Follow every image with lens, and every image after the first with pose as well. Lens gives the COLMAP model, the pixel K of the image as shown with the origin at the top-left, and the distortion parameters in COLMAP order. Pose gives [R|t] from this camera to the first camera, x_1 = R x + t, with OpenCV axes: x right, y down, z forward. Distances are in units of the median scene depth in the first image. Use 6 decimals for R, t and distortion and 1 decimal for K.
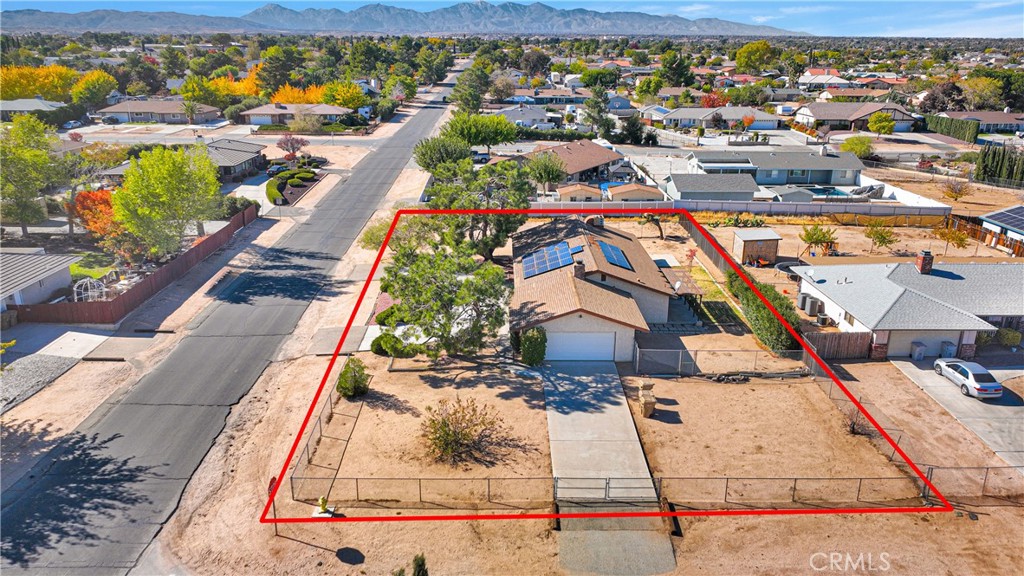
lens RADIAL K [[738.1, 0, 508.3], [0, 738.1, 288.6], [0, 0, 1]] dist [0.006318, -0.002404]
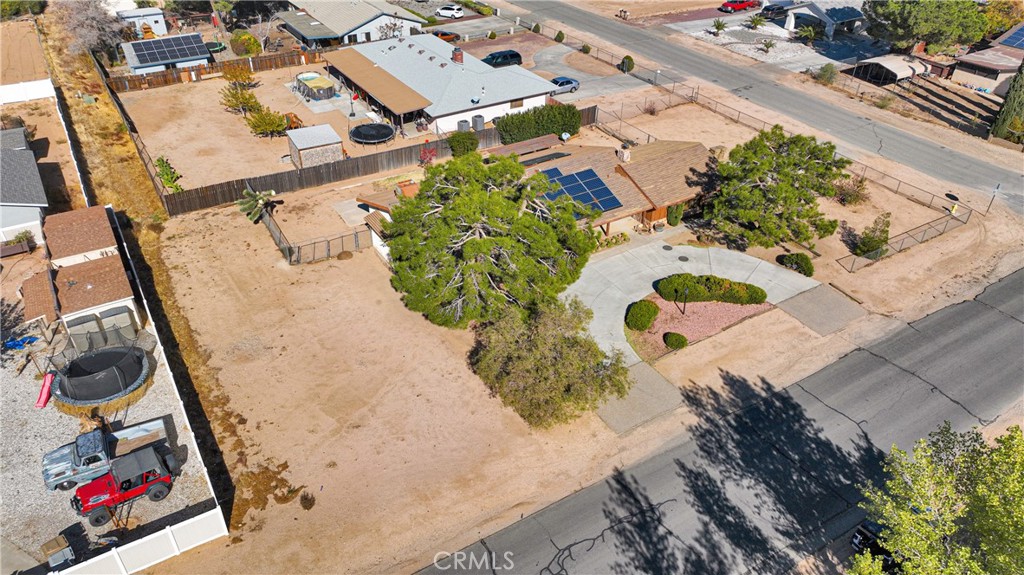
lens RADIAL K [[732.5, 0, 497.6], [0, 732.5, 285.1], [0, 0, 1]] dist [0.006215, 0.000680]
pose [[-0.512046, -0.496400, 0.700996, -0.718952], [0.257269, 0.690004, 0.676541, -0.737775], [-0.819525, 0.526765, -0.225605, 1.699211]]
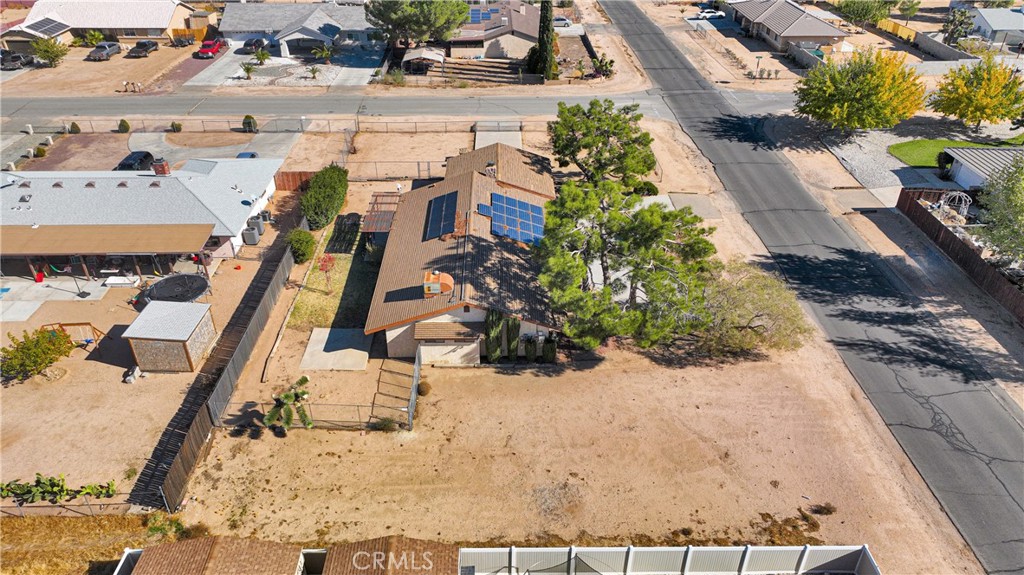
lens RADIAL K [[738.1, 0, 508.3], [0, 738.1, 288.1], [0, 0, 1]] dist [0.006318, -0.002404]
pose [[-0.999925, -0.000407, -0.012214, 0.096501], [-0.009653, 0.639263, 0.768927, -0.861550], [0.007495, 0.768988, -0.639219, 2.100841]]
